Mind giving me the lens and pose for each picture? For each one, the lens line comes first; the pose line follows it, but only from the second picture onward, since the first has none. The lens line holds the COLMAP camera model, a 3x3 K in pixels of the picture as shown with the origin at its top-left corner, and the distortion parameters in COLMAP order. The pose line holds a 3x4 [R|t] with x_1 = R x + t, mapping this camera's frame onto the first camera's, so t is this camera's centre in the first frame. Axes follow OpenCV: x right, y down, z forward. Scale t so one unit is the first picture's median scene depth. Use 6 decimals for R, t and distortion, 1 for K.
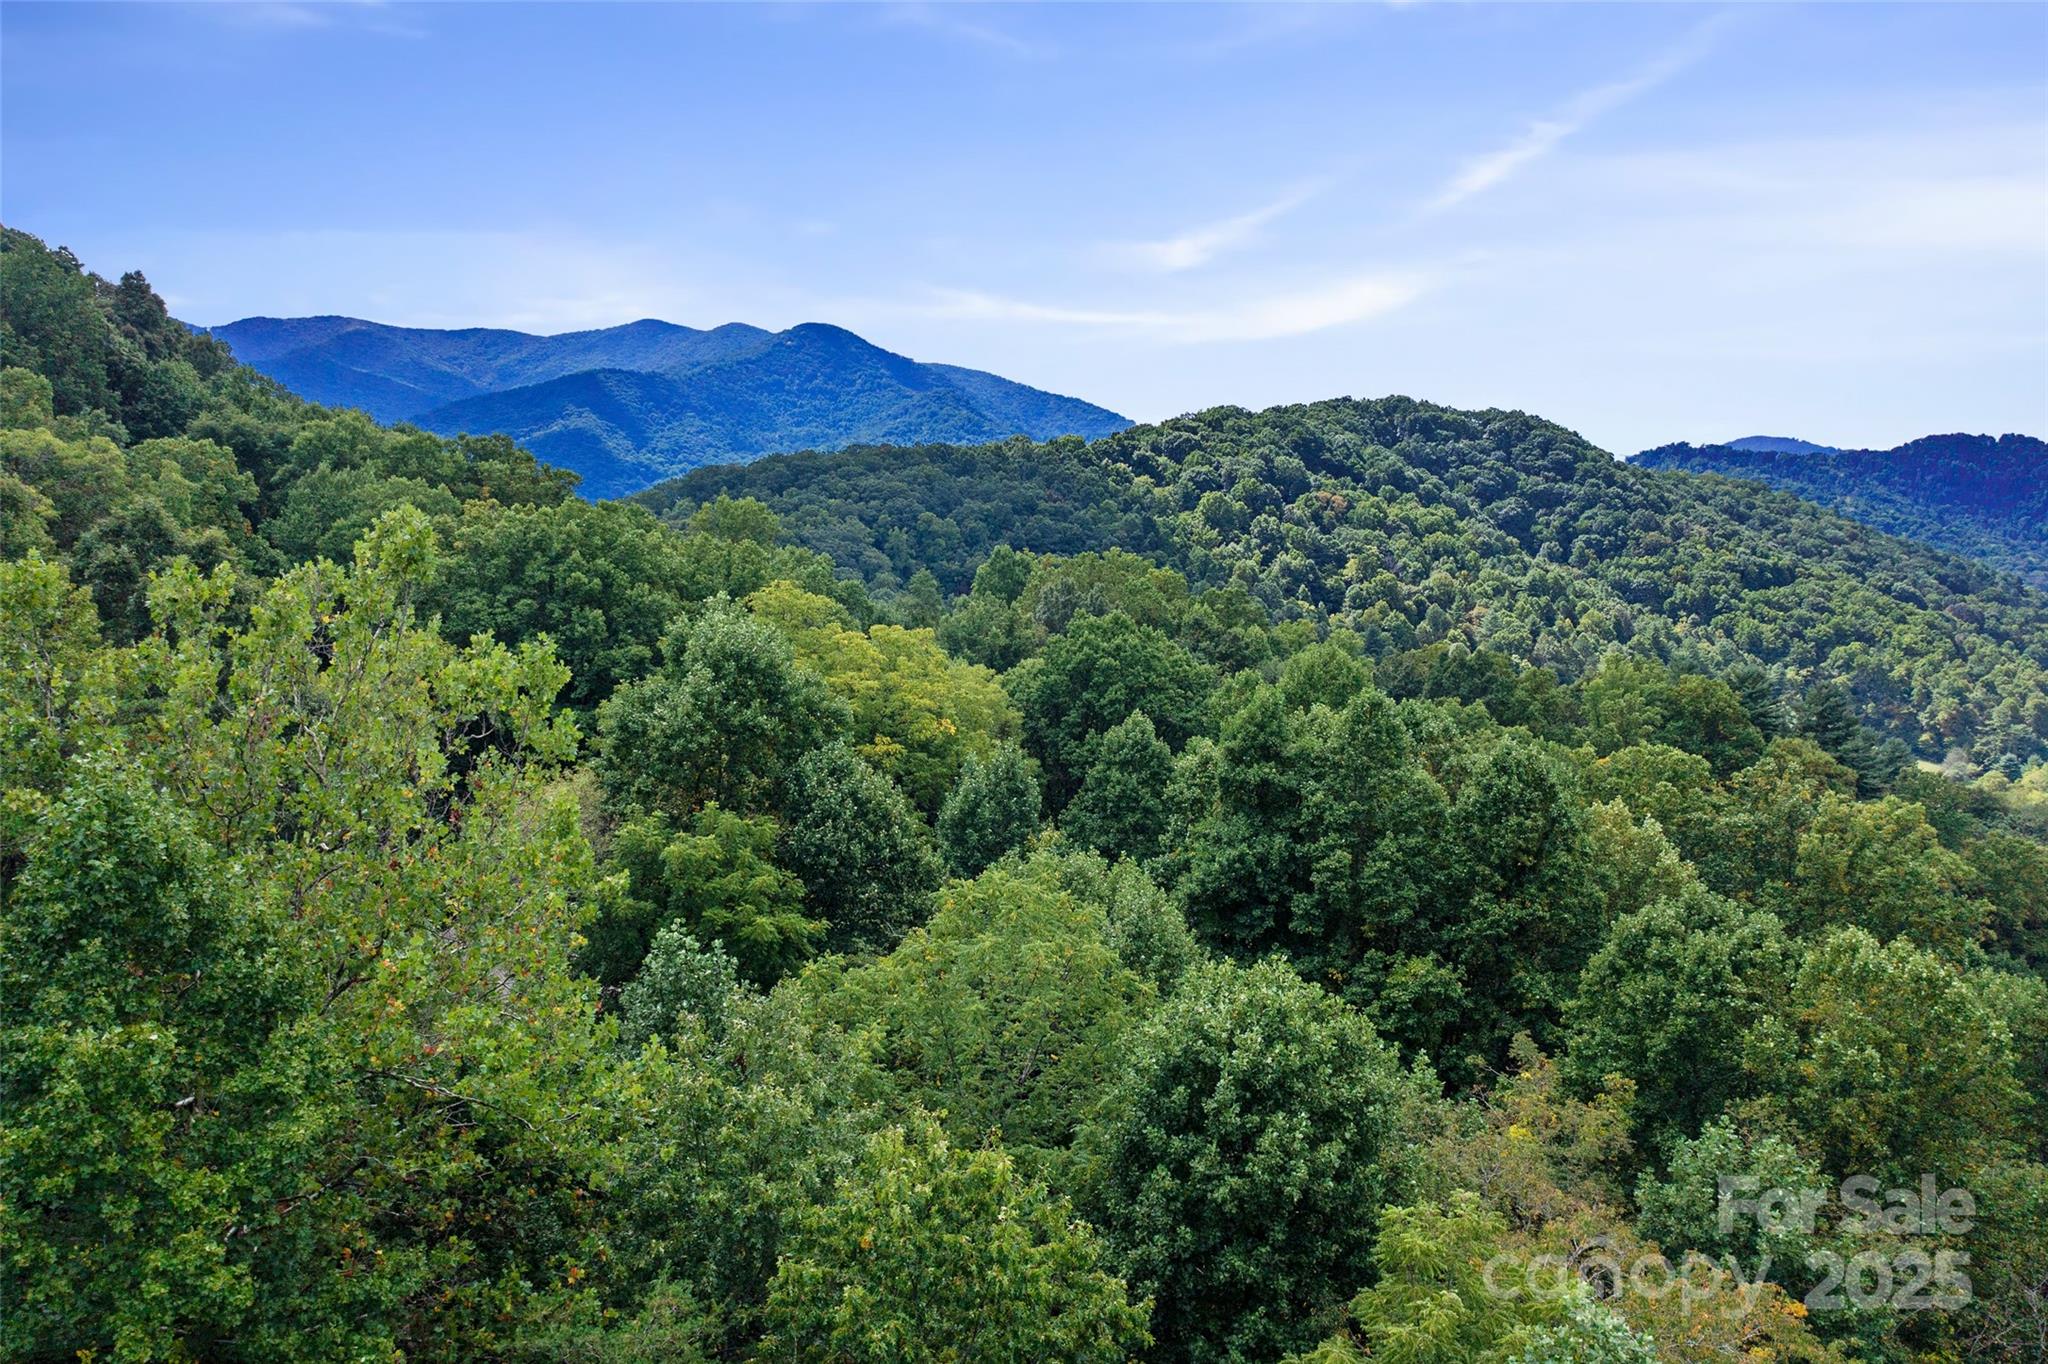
lens RADIAL K [[1455.2, 0, 1028.2], [0, 1455.2, 679.3], [0, 0, 1]] dist [-0.004170, -0.001404]
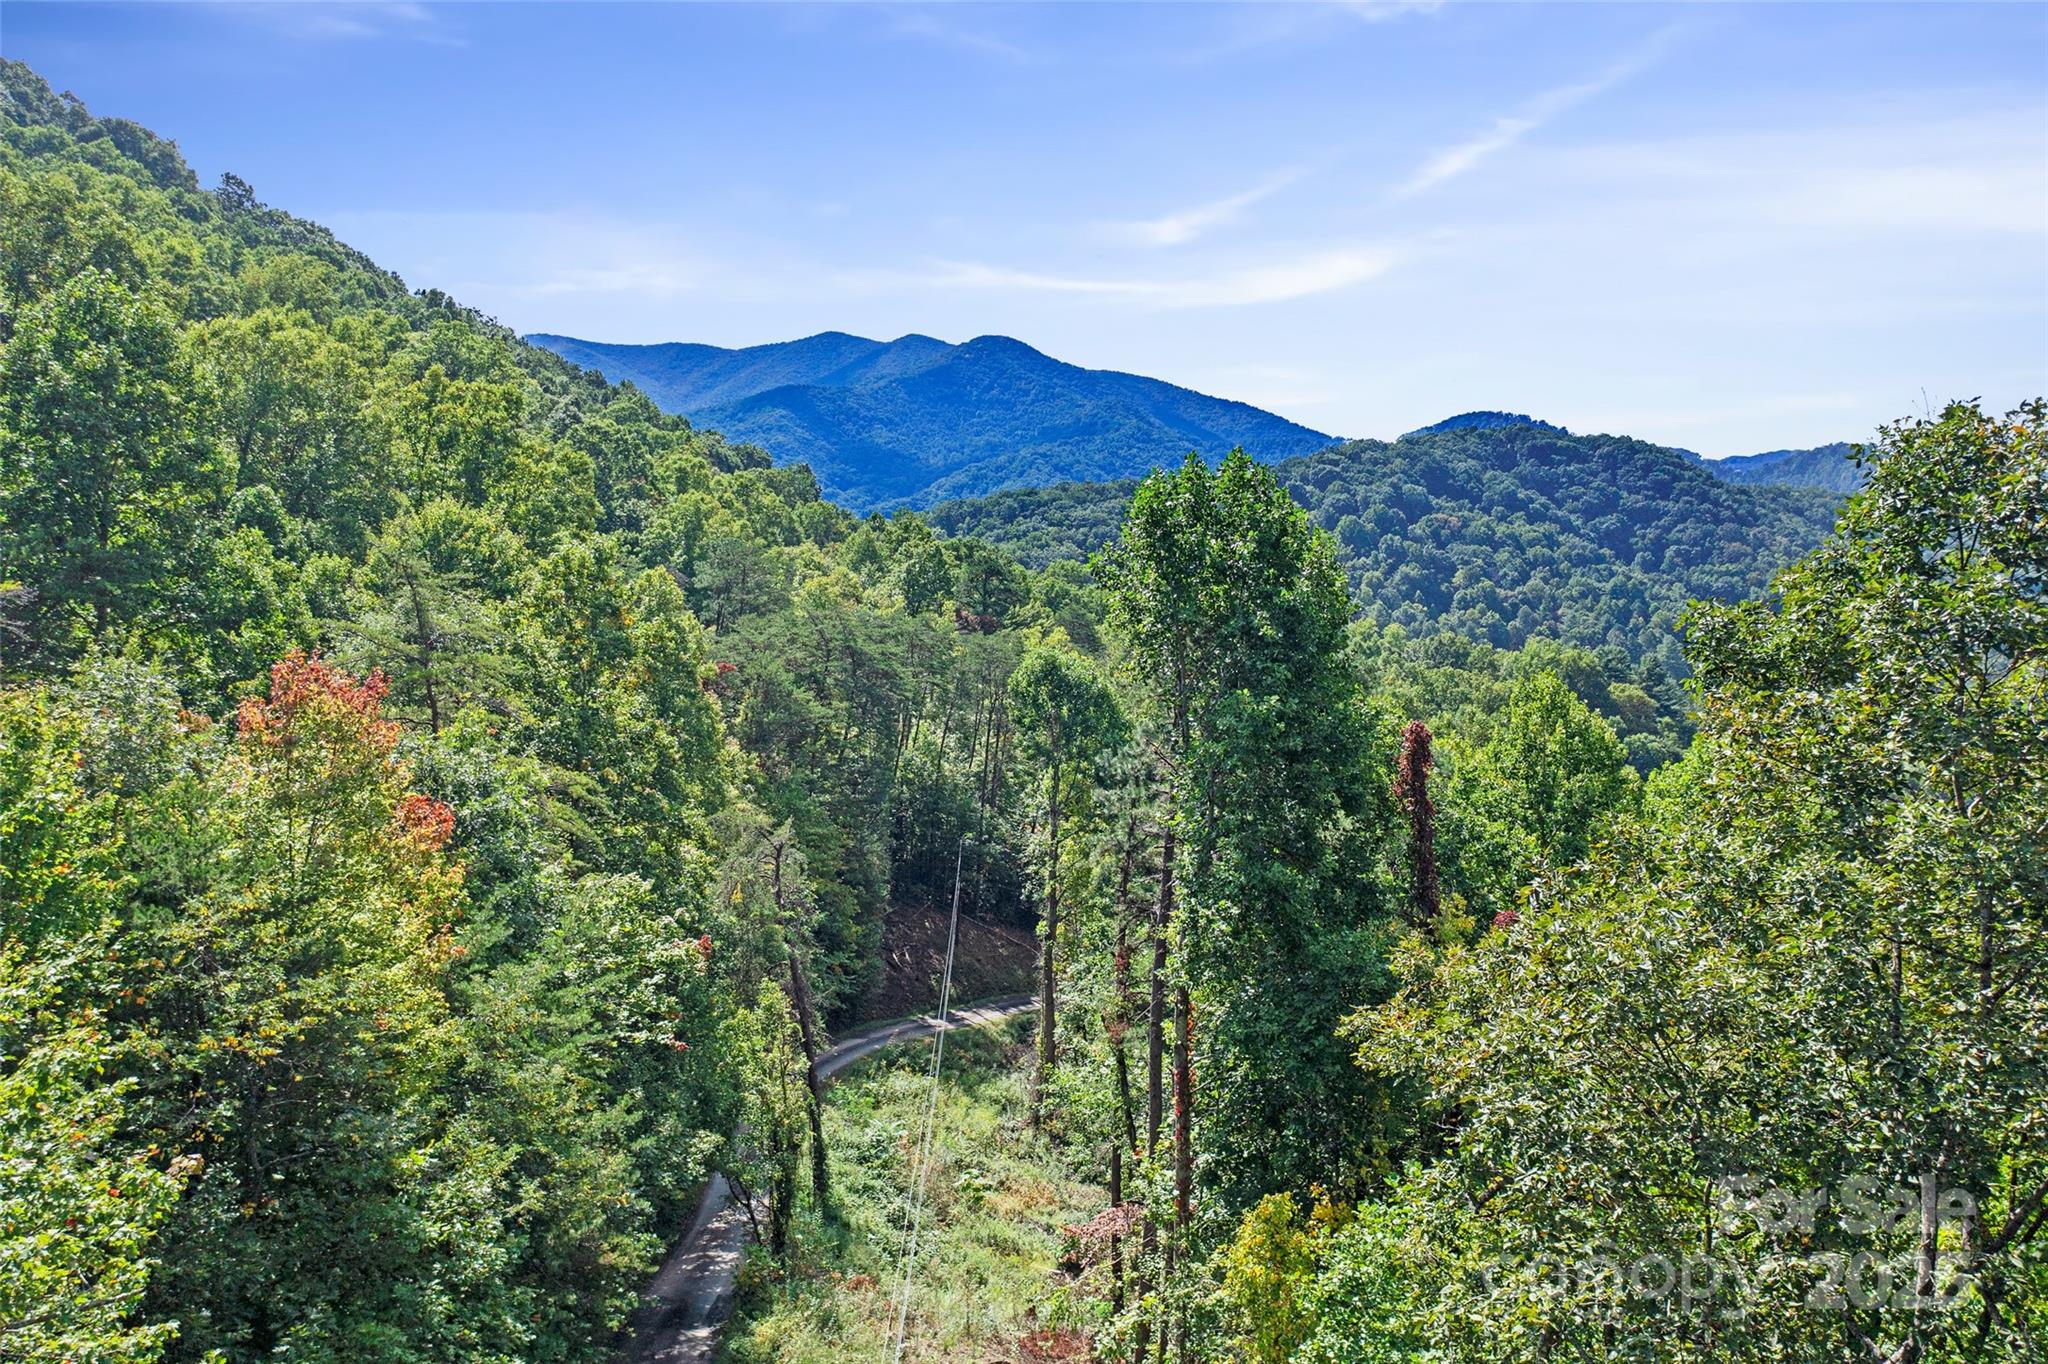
lens RADIAL K [[1455.2, 0, 1019.5], [0, 1455.2, 681.6], [0, 0, 1]] dist [-0.004170, -0.001404]
pose [[0.993109, 0.004523, -0.117104, -0.006625], [-0.004067, 0.999983, 0.004138, 0.008966], [0.117121, -0.003633, 0.993111, -0.255238]]
